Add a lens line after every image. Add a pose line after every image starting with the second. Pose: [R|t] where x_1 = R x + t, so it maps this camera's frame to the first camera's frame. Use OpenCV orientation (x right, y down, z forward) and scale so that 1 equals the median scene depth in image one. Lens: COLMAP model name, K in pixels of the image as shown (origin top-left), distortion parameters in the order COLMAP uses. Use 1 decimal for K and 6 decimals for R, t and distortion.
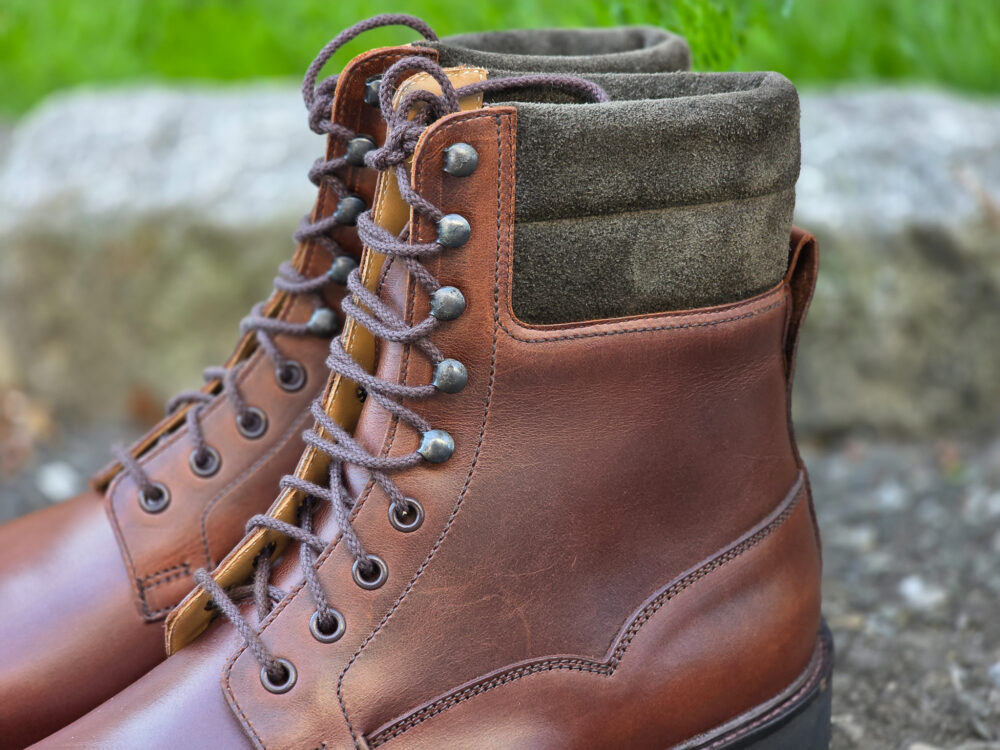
lens RADIAL K [[1921.5, 0, 500.0], [0, 1921.5, 375.0], [0, 0, 1]] dist [-0.044336, 0.447201]
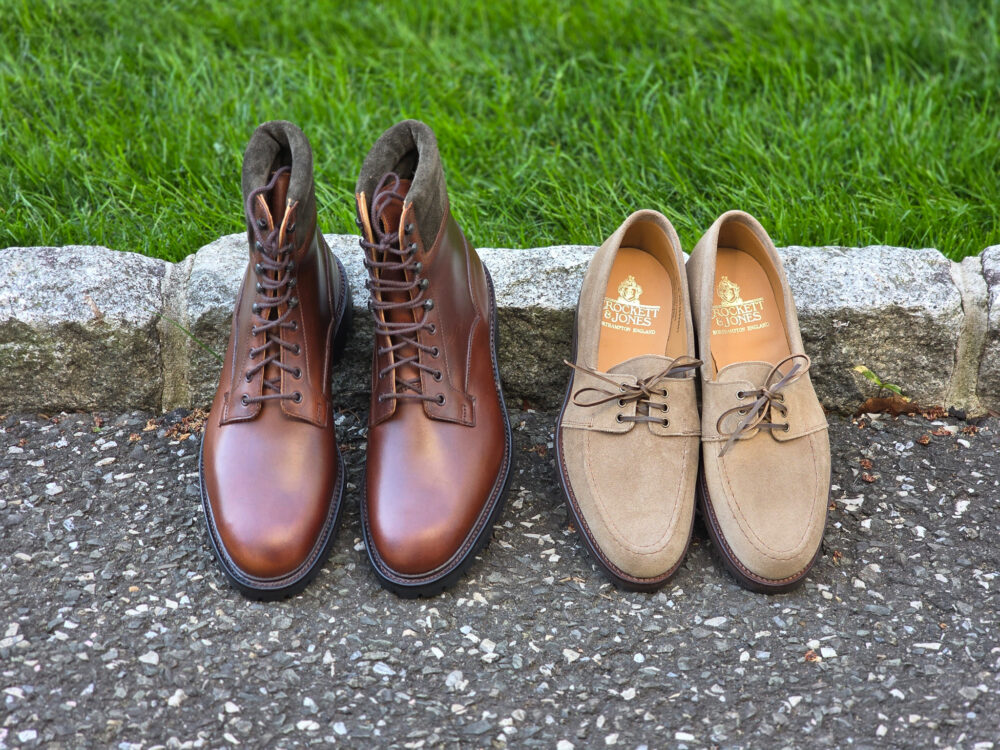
lens RADIAL K [[1921.5, 0, 500.0], [0, 1921.5, 375.0], [0, 0, 1]] dist [-0.044336, 0.447201]
pose [[0.992974, -0.029606, 0.114569, 0.625324], [0.018241, 0.994921, 0.098997, -0.312113], [-0.116918, -0.096211, 0.988470, -1.743298]]
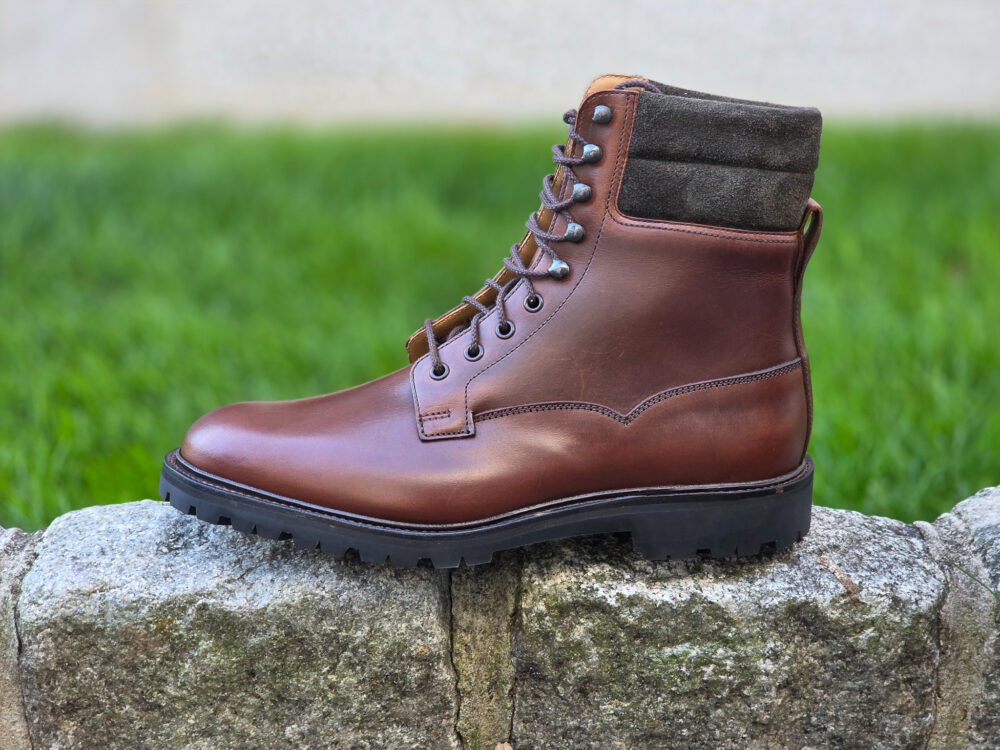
lens RADIAL K [[1921.5, 0, 500.0], [0, 1921.5, 375.0], [0, 0, 1]] dist [-0.044336, 0.447201]
pose [[0.990641, 0.007821, 0.136269, -0.198864], [0.024963, 0.971137, -0.237213, 0.096466], [-0.134191, 0.238394, 0.961853, -0.300824]]
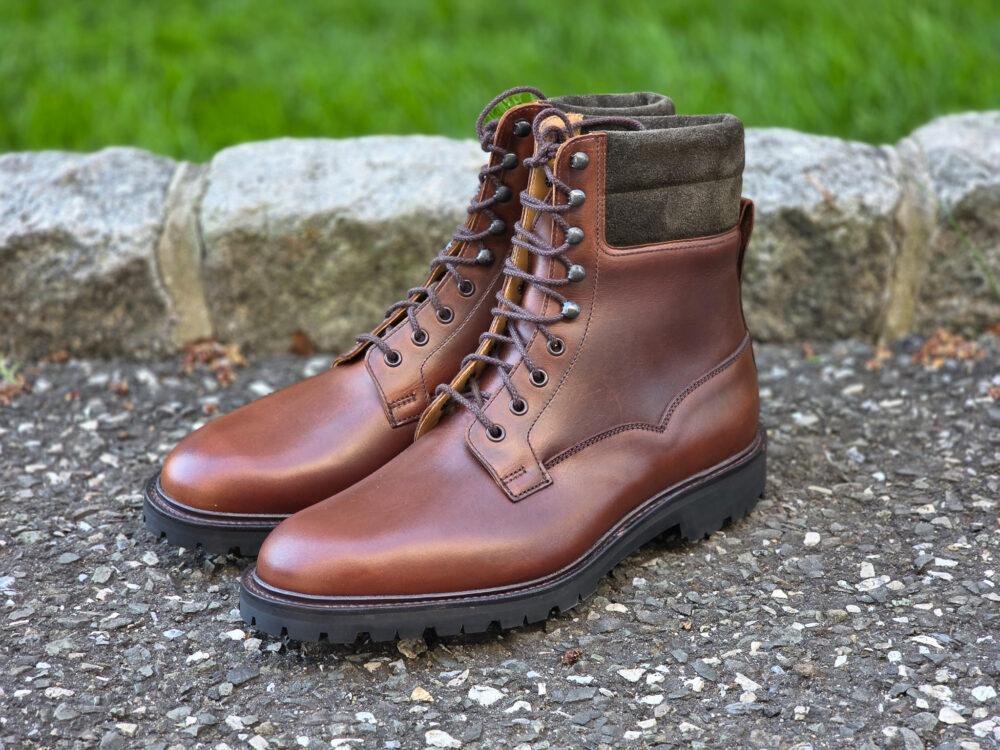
lens RADIAL K [[1921.5, 0, 500.0], [0, 1921.5, 375.0], [0, 0, 1]] dist [-0.044336, 0.447201]
pose [[0.991592, -0.034355, 0.124760, -0.330579], [0.039717, 0.998380, -0.040746, 0.169203], [-0.123158, 0.045358, 0.991350, -0.845927]]
